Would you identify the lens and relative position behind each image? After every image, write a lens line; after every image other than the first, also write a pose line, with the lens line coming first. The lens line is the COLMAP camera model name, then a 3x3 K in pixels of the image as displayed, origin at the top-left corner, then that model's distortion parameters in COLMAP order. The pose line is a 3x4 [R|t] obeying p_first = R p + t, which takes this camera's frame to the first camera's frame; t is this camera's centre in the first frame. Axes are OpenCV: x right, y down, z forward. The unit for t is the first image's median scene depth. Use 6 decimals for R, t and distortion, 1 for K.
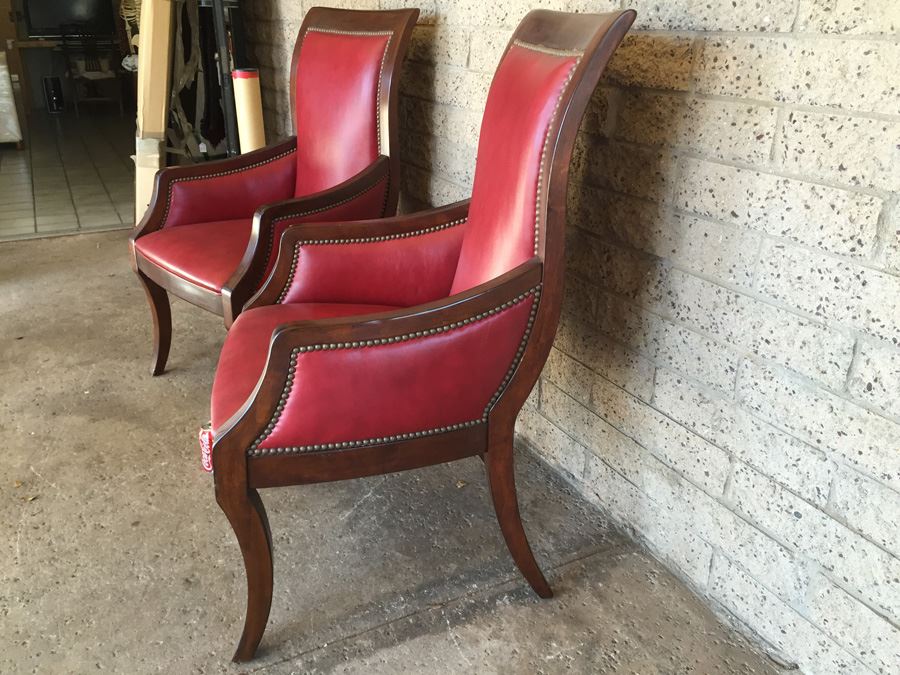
lens RADIAL K [[765.0, 0, 449.6], [0, 765.0, 334.1], [0, 0, 1]] dist [0.097220, -0.138261]
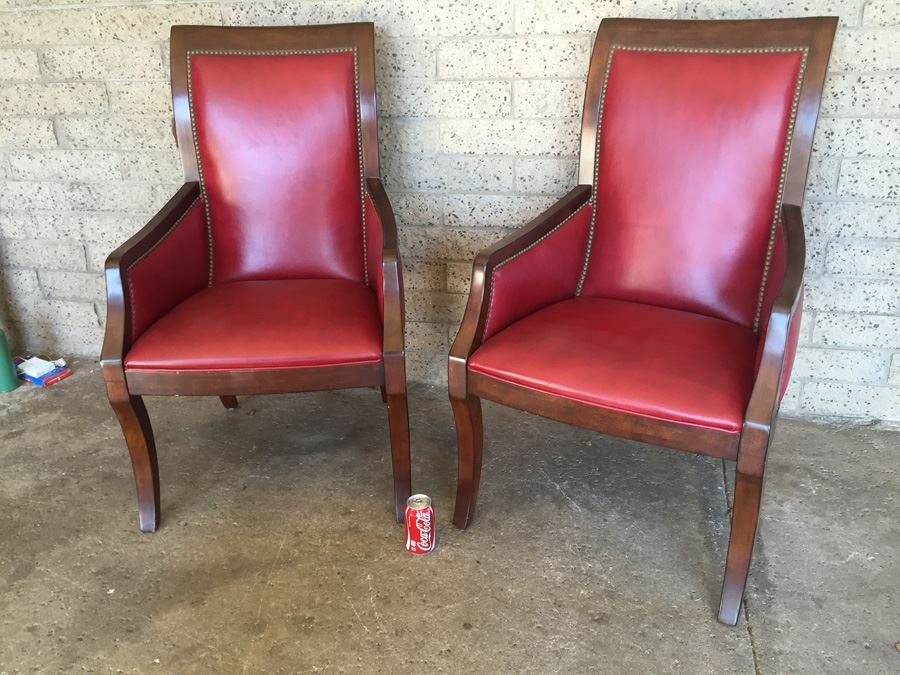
lens RADIAL K [[765.0, 0, 445.3], [0, 765.0, 333.8], [0, 0, 1]] dist [0.097220, -0.138261]
pose [[0.645563, -0.326428, 0.690430, -1.179664], [0.319695, 0.936535, 0.143864, -0.254095], [-0.693573, 0.127853, 0.708950, 0.462692]]
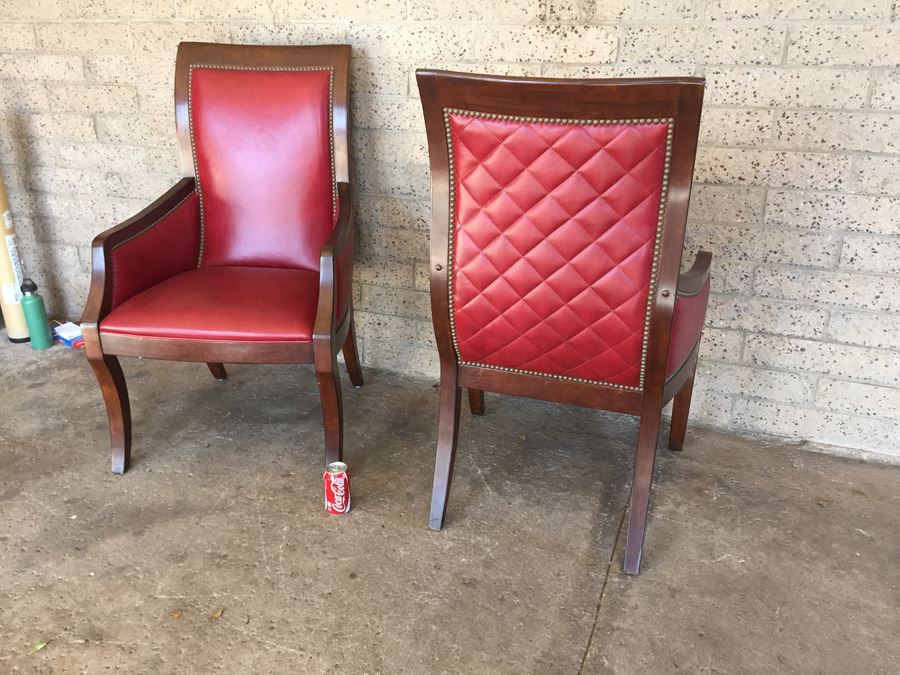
lens RADIAL K [[765.0, 0, 445.9], [0, 765.0, 333.8], [0, 0, 1]] dist [0.097220, -0.138261]
pose [[0.745389, -0.268647, 0.610101, -1.083964], [0.260759, 0.959781, 0.104041, -0.166274], [-0.613514, 0.081539, 0.785463, 0.150911]]
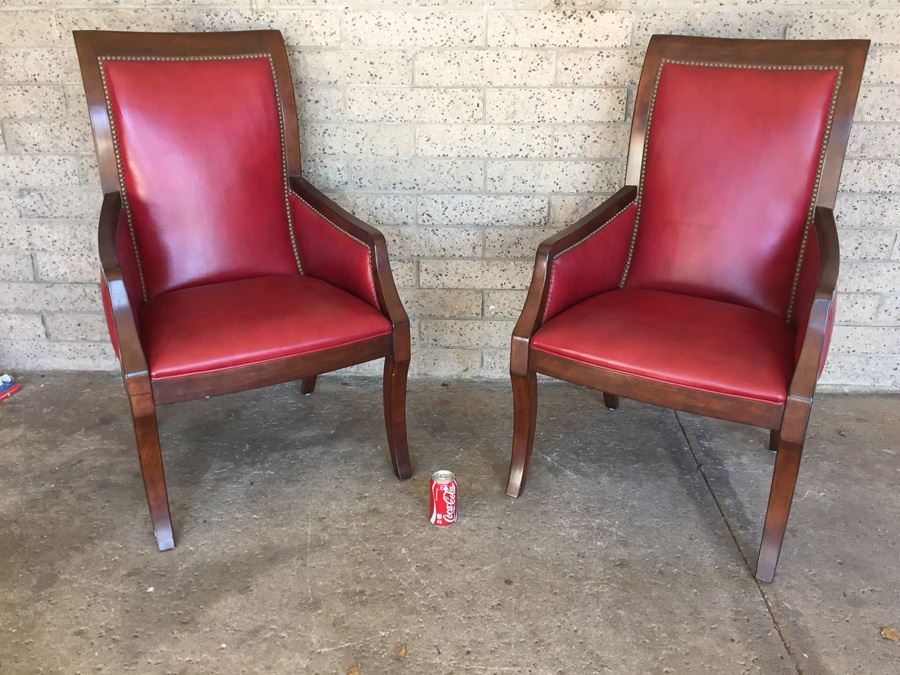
lens RADIAL K [[765.0, 0, 445.1], [0, 765.0, 334.1], [0, 0, 1]] dist [0.097220, -0.138261]
pose [[0.489929, -0.340263, 0.802615, -1.421839], [0.332636, 0.923989, 0.188673, -0.313926], [-0.805806, 0.174542, 0.565873, 0.609546]]
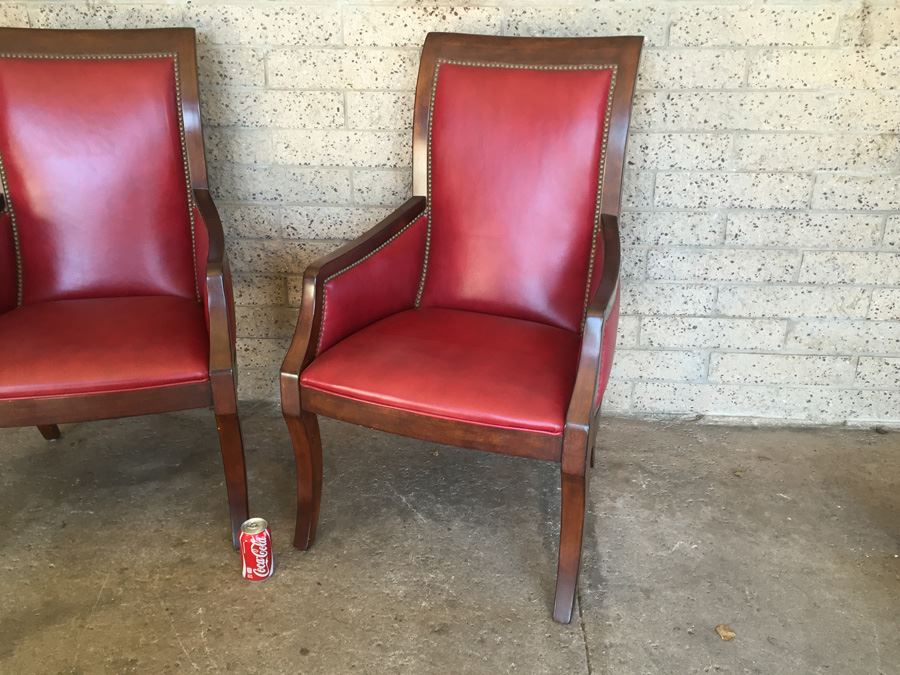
lens RADIAL K [[765.0, 0, 445.2], [0, 765.0, 334.5], [0, 0, 1]] dist [0.097220, -0.138261]
pose [[0.513362, -0.333857, 0.790569, -1.130690], [0.326412, 0.927947, 0.179913, -0.227455], [-0.793671, 0.165691, 0.585348, 0.426162]]
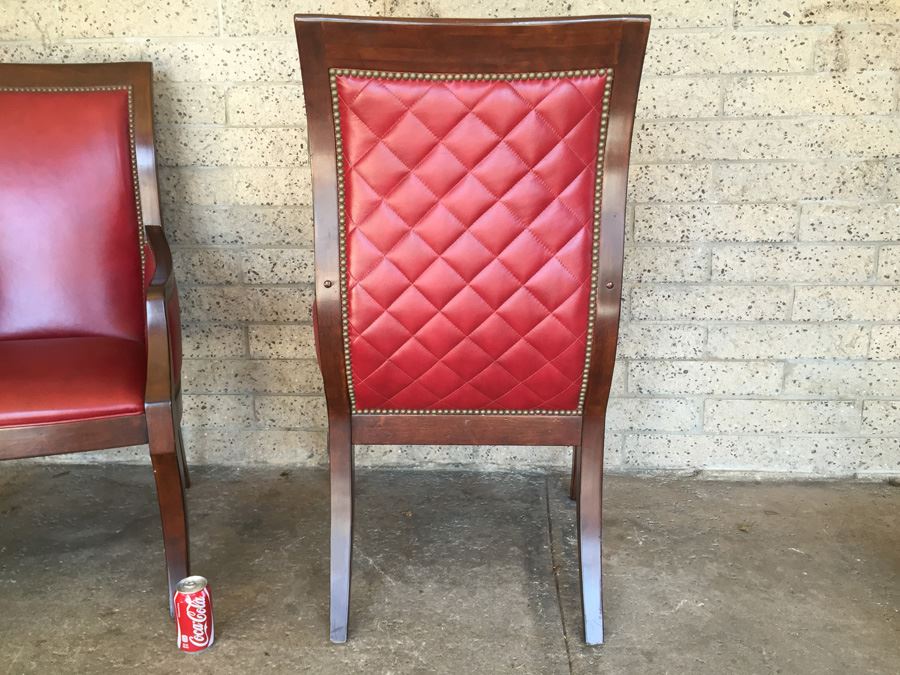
lens RADIAL K [[765.0, 0, 444.7], [0, 765.0, 336.1], [0, 0, 1]] dist [0.097220, -0.138261]
pose [[0.498816, -0.227921, 0.836202, -1.057390], [0.341140, 0.938555, 0.052320, -0.083397], [-0.796747, 0.259164, 0.545920, 0.489794]]
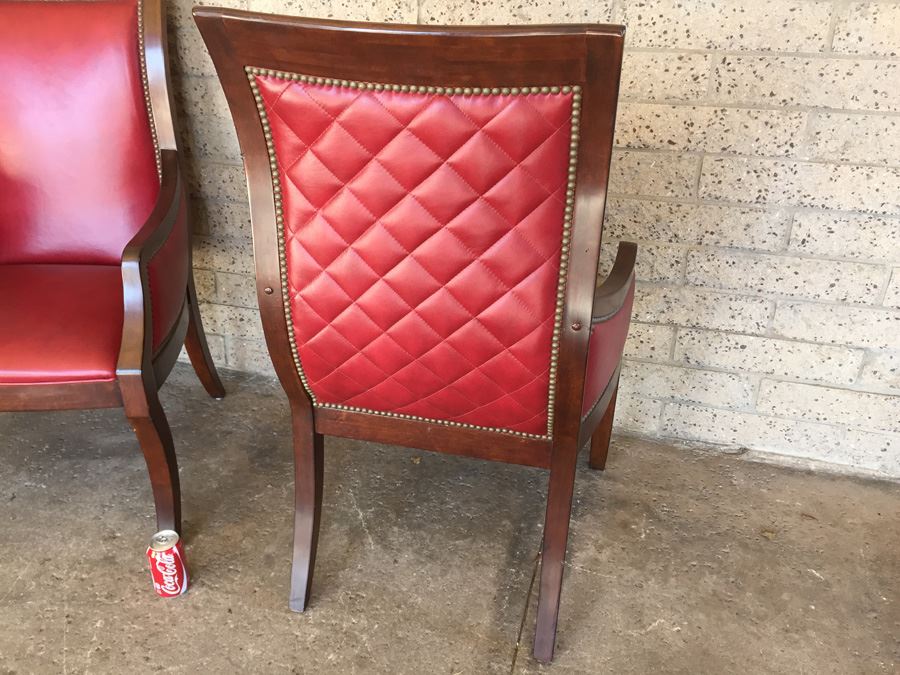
lens RADIAL K [[765.0, 0, 446.0], [0, 765.0, 333.4], [0, 0, 1]] dist [0.097220, -0.138261]
pose [[0.677699, -0.352587, 0.645295, -0.767516], [0.282004, 0.935069, 0.214753, -0.228759], [-0.679115, 0.036438, 0.733127, 0.328334]]
